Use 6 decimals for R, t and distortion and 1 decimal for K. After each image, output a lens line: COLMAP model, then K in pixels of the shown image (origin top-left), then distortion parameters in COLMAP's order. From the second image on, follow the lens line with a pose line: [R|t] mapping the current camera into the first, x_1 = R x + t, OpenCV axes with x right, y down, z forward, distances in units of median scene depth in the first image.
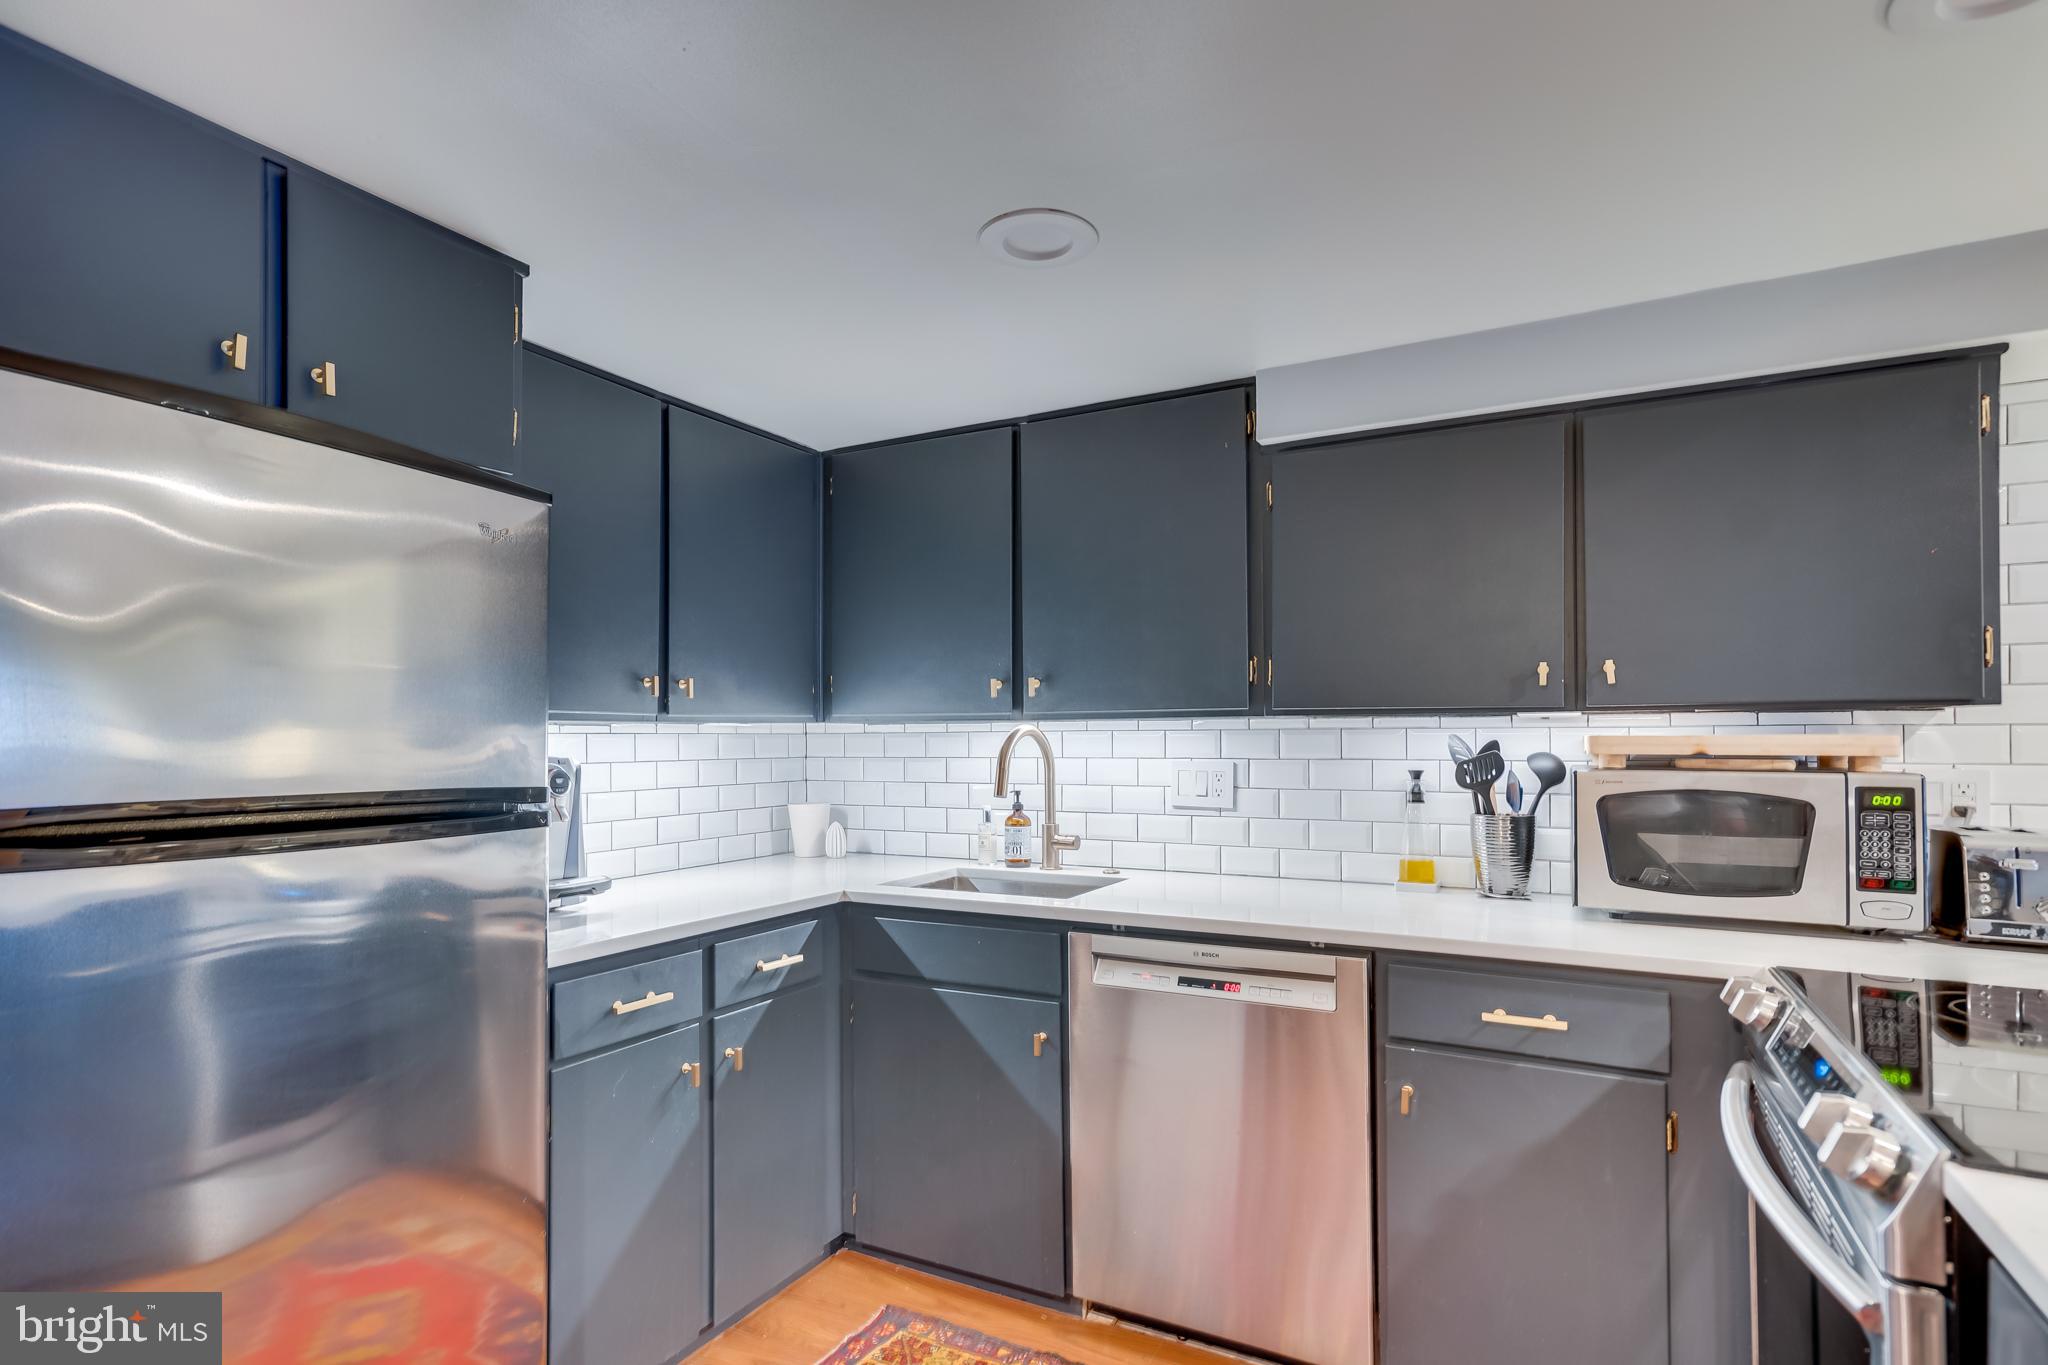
lens RADIAL K [[957.5, 0, 1056.7], [0, 957.5, 718.8], [0, 0, 1]] dist [0.013015, 0.000541]
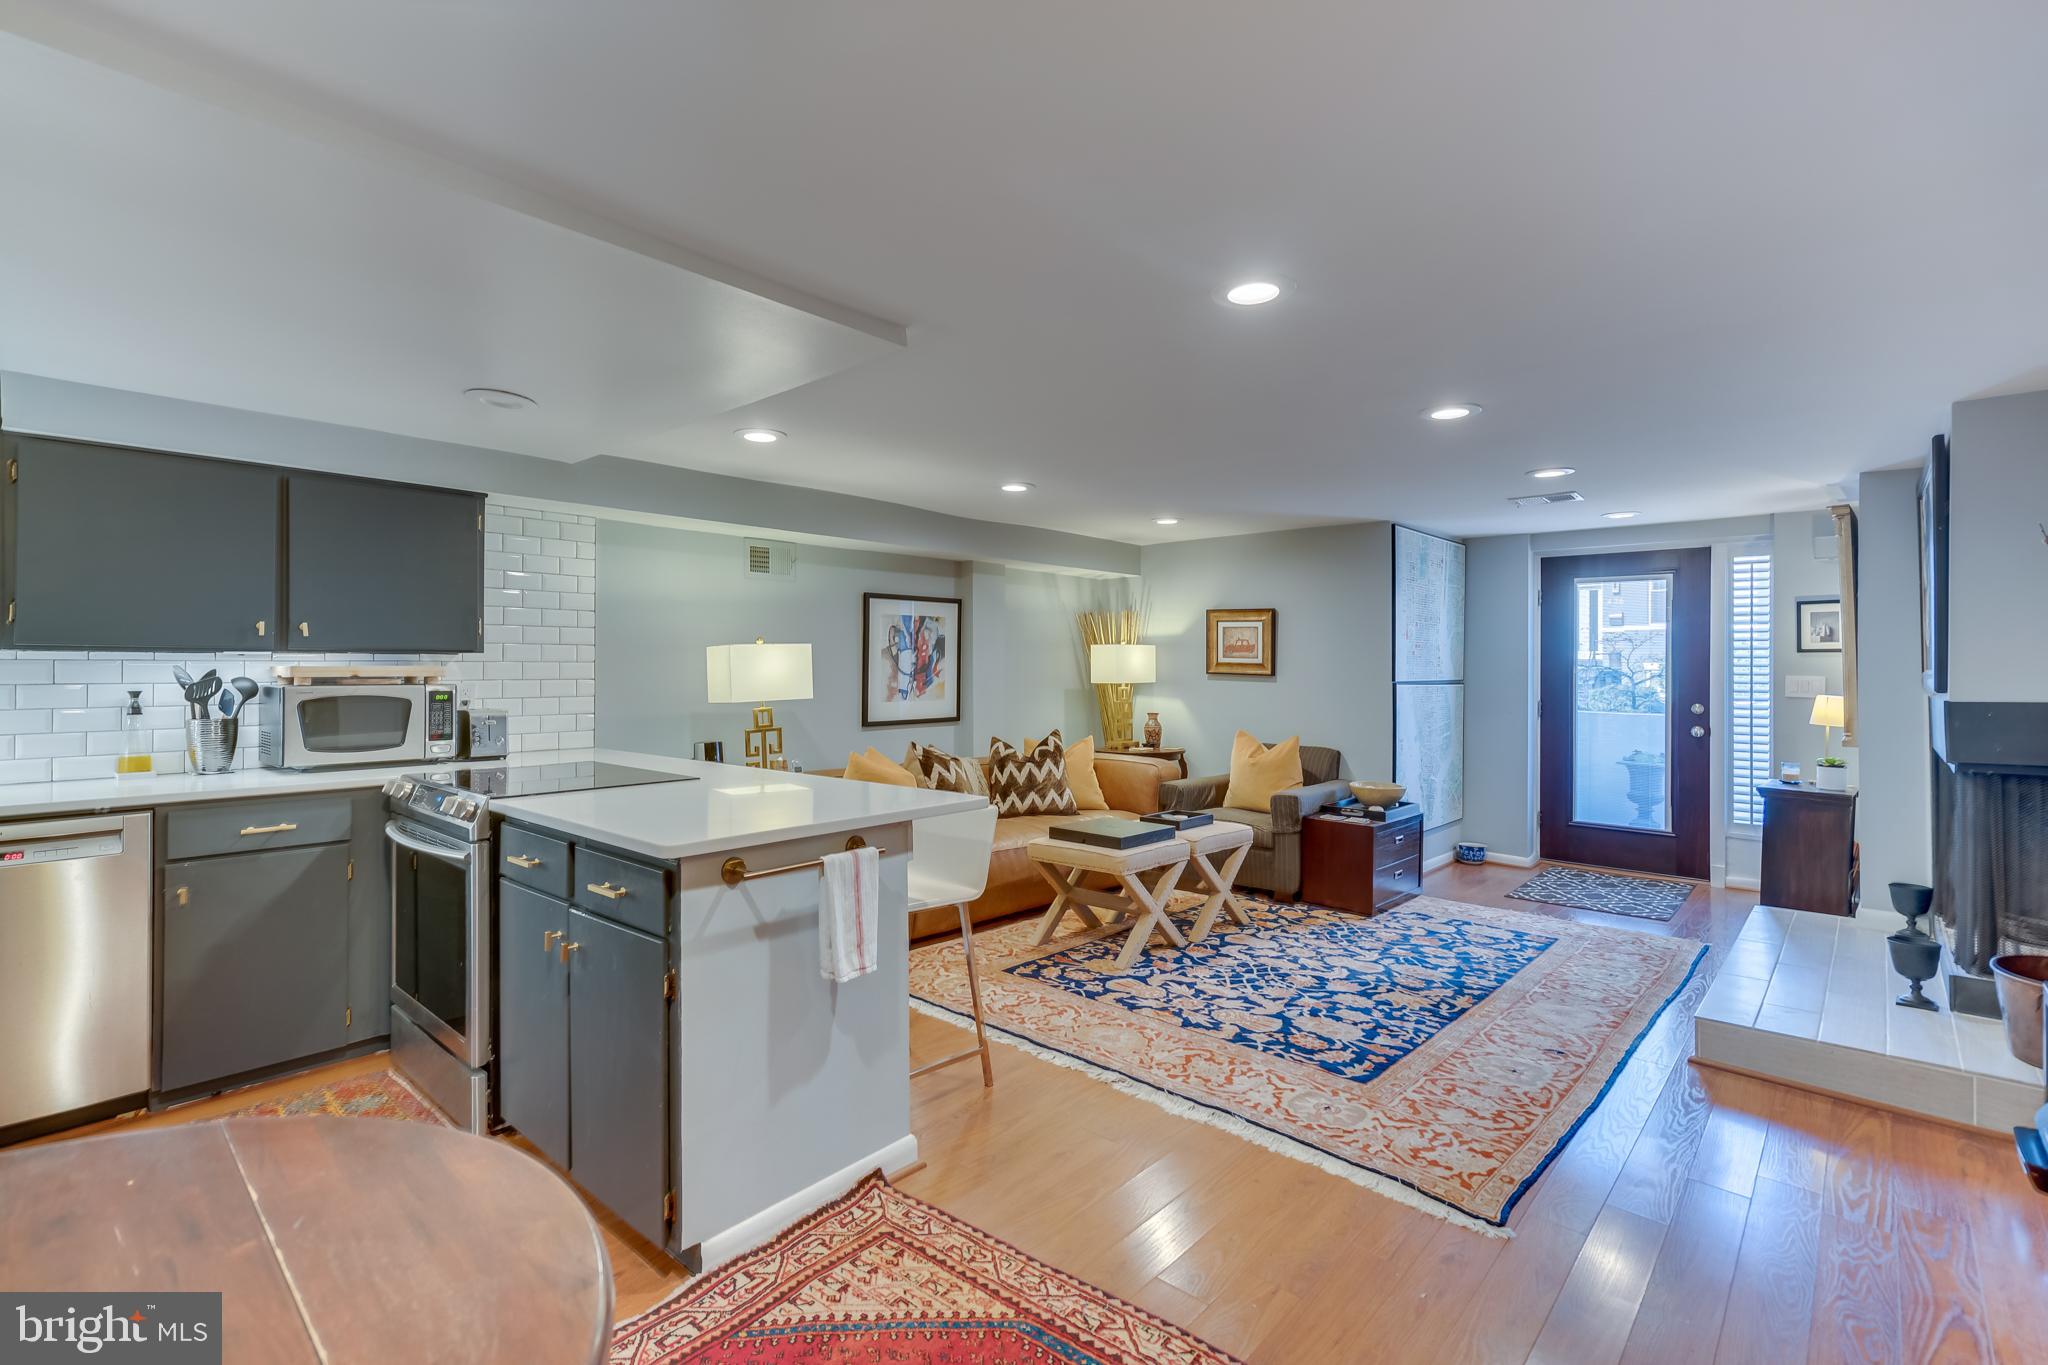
lens RADIAL K [[957.5, 0, 1022.9], [0, 957.5, 669.7], [0, 0, 1]] dist [0.013015, 0.000541]
pose [[0.234711, 0.003764, 0.972058, -0.796779], [-0.016606, 0.999862, 0.000138, 0.002826], [-0.971923, -0.016175, 0.234741, -0.654337]]
